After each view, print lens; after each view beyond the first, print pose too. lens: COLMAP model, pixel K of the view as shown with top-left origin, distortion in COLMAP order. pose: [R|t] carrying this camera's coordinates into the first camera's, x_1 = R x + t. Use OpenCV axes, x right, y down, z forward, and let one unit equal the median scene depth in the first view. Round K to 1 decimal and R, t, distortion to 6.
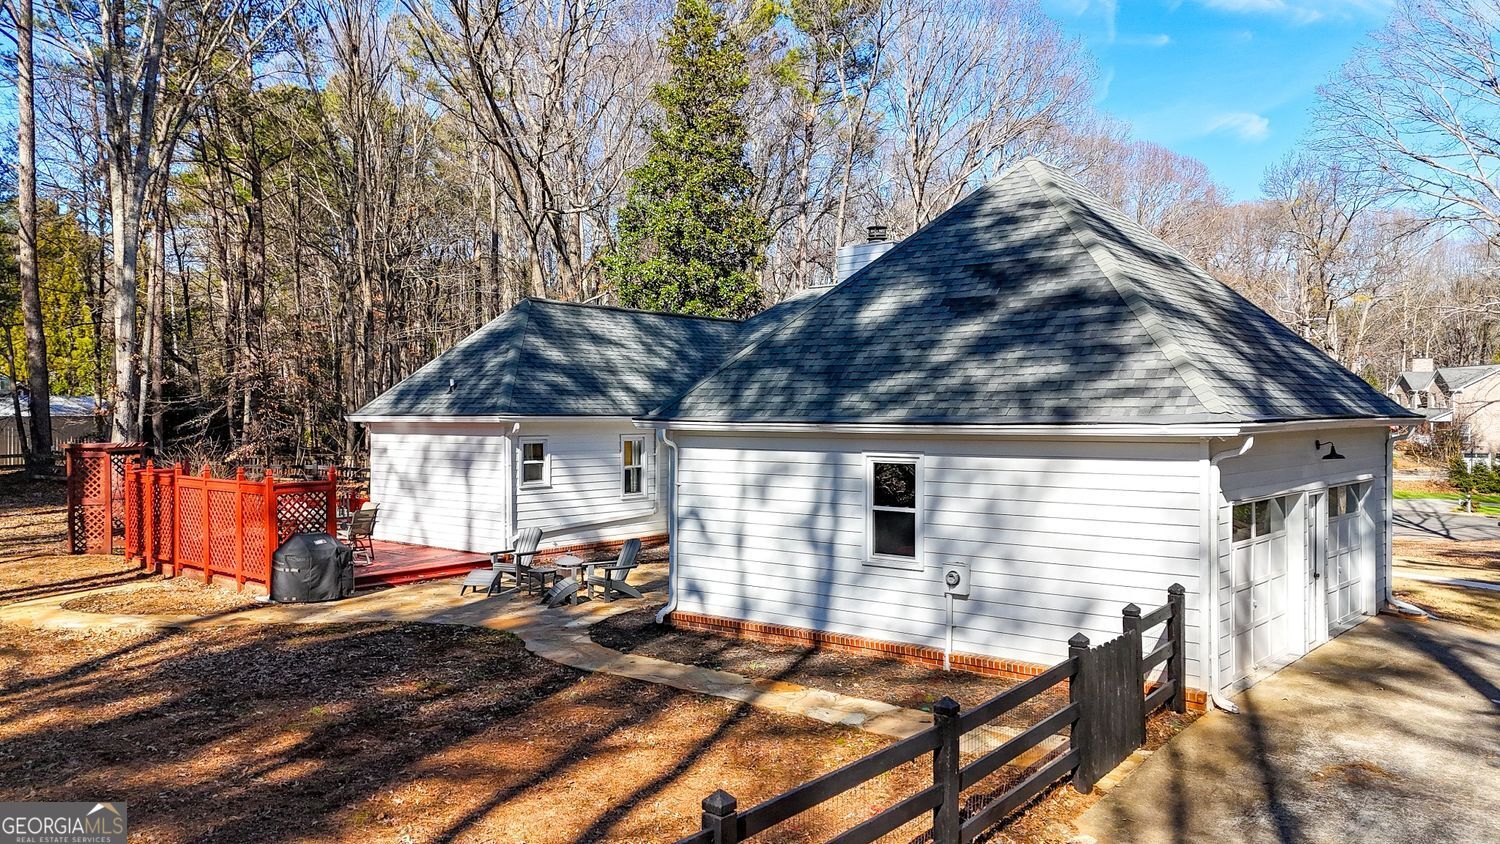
lens RADIAL K [[1075.4, 0, 750.0], [0, 1075.4, 422.0], [0, 0, 1]] dist [0.093978, -0.115331]
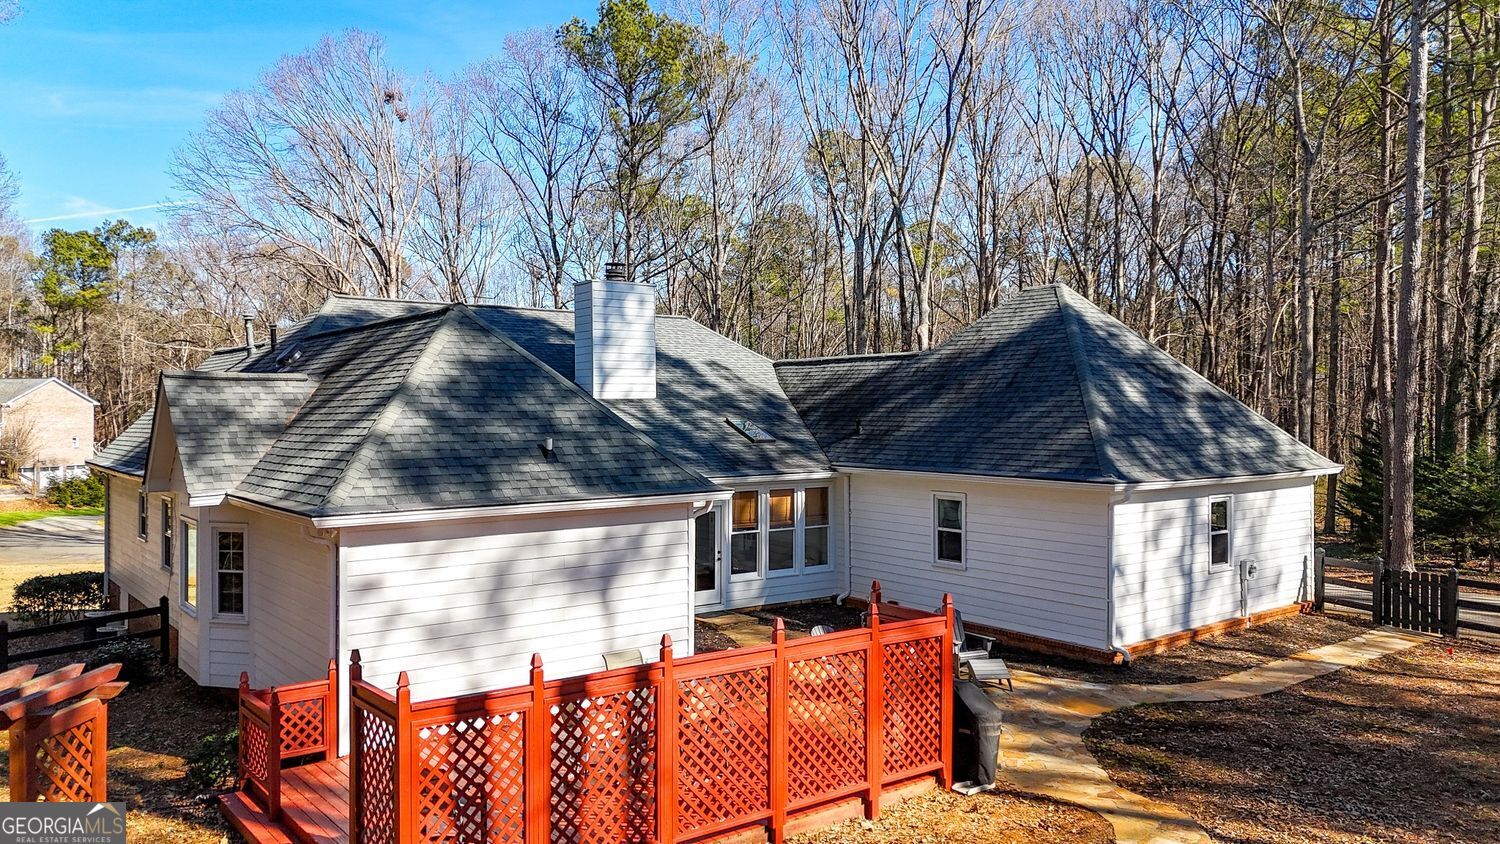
lens RADIAL K [[1075.4, 0, 750.0], [0, 1075.4, 422.0], [0, 0, 1]] dist [0.093978, -0.115331]
pose [[0.202359, -0.008983, 0.979270, -1.326333], [0.013467, 0.999889, 0.006389, -0.082362], [-0.979219, 0.011895, 0.202458, 1.189569]]
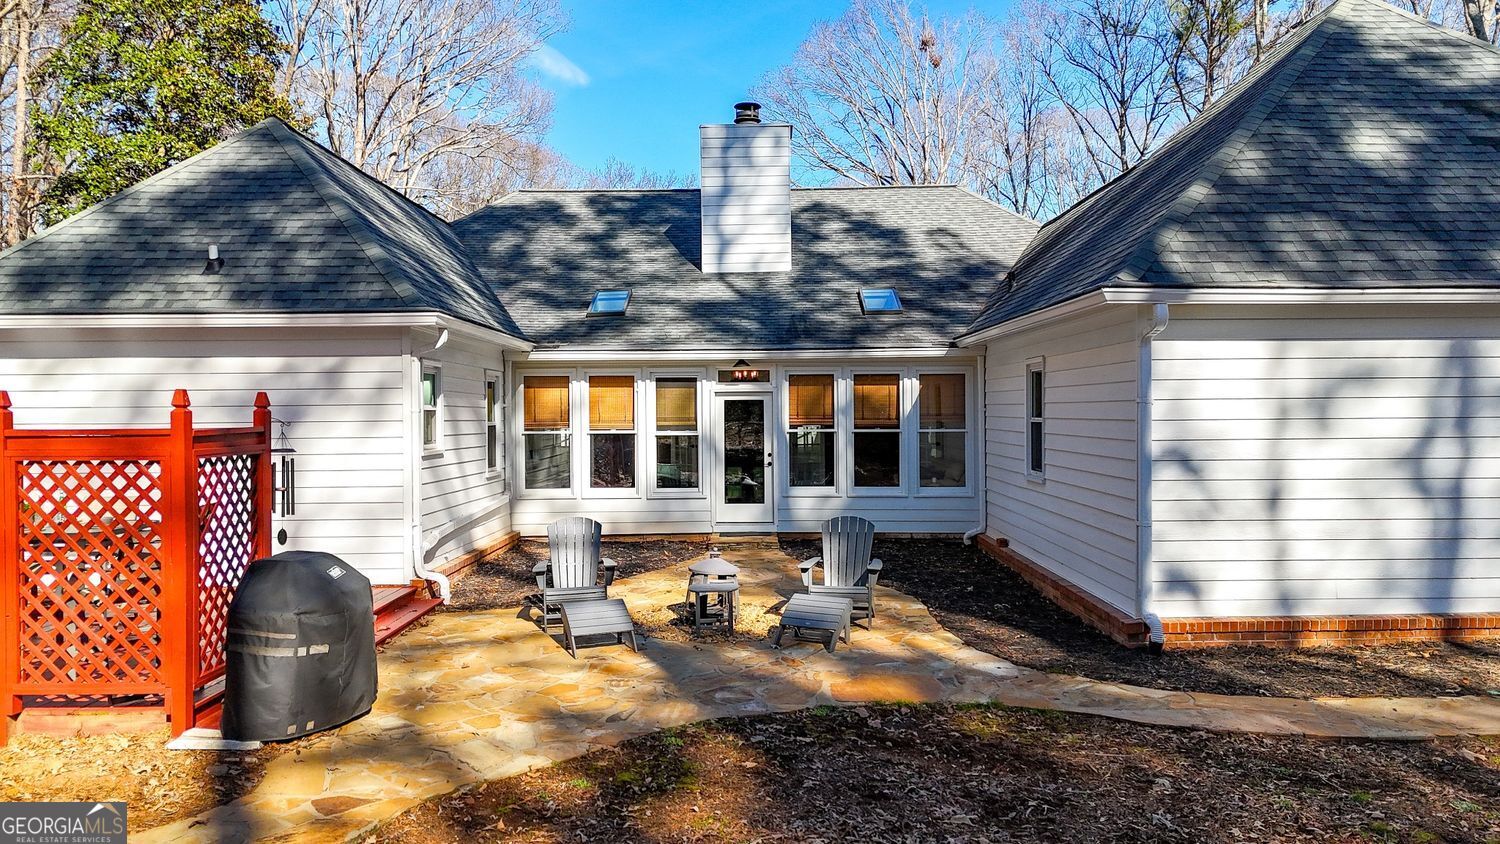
lens RADIAL K [[1096.9, 0, 750.0], [0, 1096.9, 422.0], [0, 0, 1]] dist [0.050679, 0.000833]
pose [[0.752509, -0.010718, 0.658495, -0.651824], [0.013373, 0.999910, 0.000994, 0.067129], [-0.658447, 0.008058, 0.752584, 0.720515]]
